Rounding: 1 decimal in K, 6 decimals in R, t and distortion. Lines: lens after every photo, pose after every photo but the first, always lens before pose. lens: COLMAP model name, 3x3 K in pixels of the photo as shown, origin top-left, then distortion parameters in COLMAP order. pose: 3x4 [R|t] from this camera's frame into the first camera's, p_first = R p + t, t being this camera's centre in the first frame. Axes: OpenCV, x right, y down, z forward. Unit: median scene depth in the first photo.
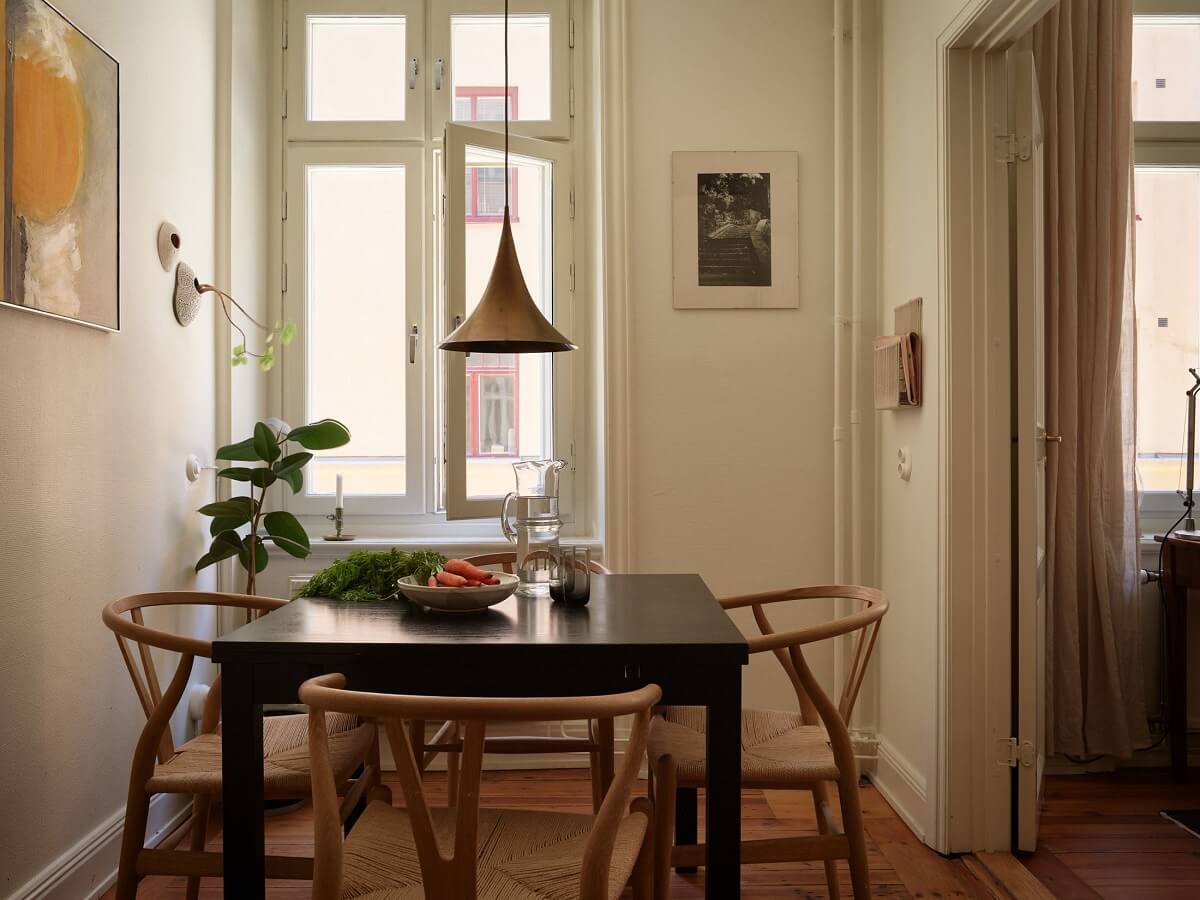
lens RADIAL K [[993.0, 0, 600.0], [0, 993.0, 450.0], [0, 0, 1]] dist [-0.000928, -0.008700]
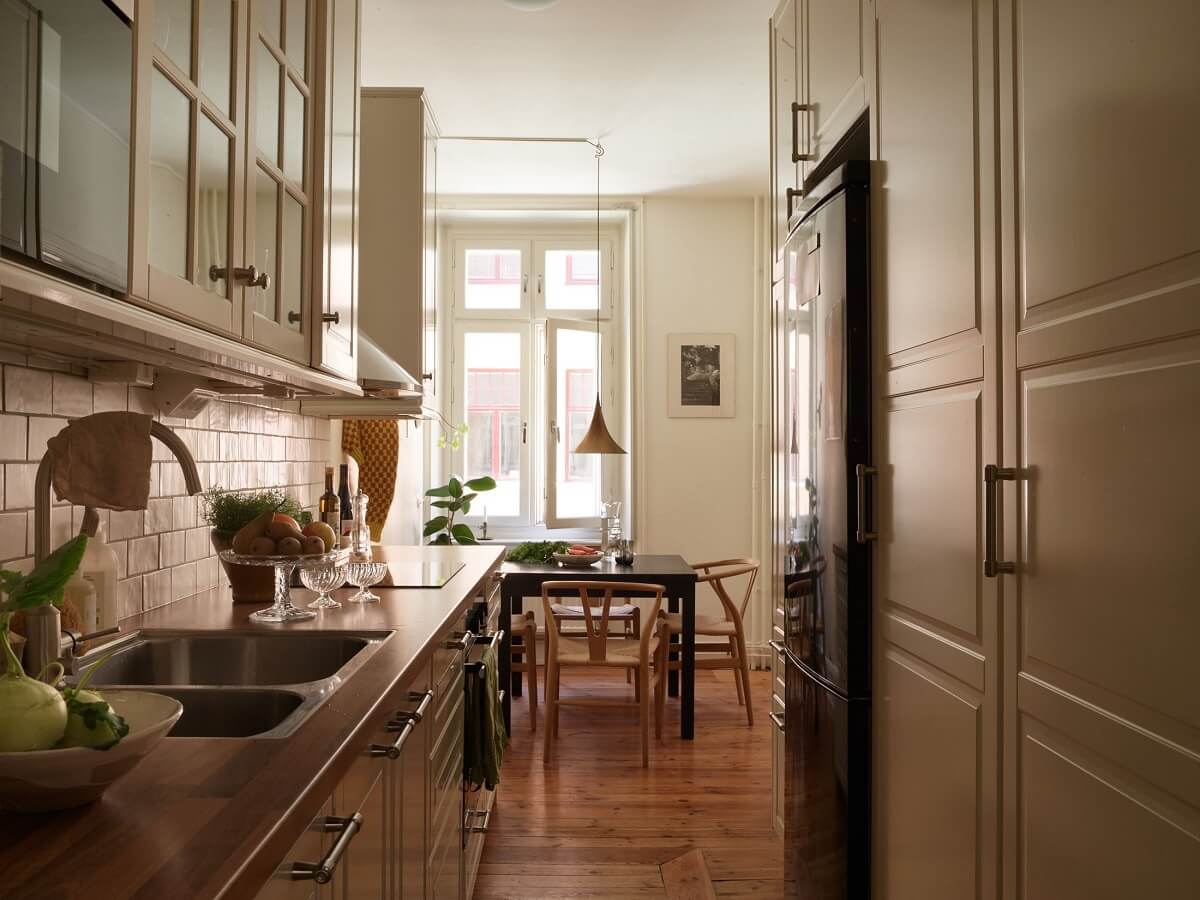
lens RADIAL K [[1030.6, 0, 600.0], [0, 1030.6, 450.0], [0, 0, 1]] dist [0.011641, -0.032458]
pose [[0.999824, 0.007963, 0.016974, -0.088341], [-0.007731, 0.999877, -0.013642, -0.054017], [-0.017080, 0.013508, 0.999763, -0.960046]]
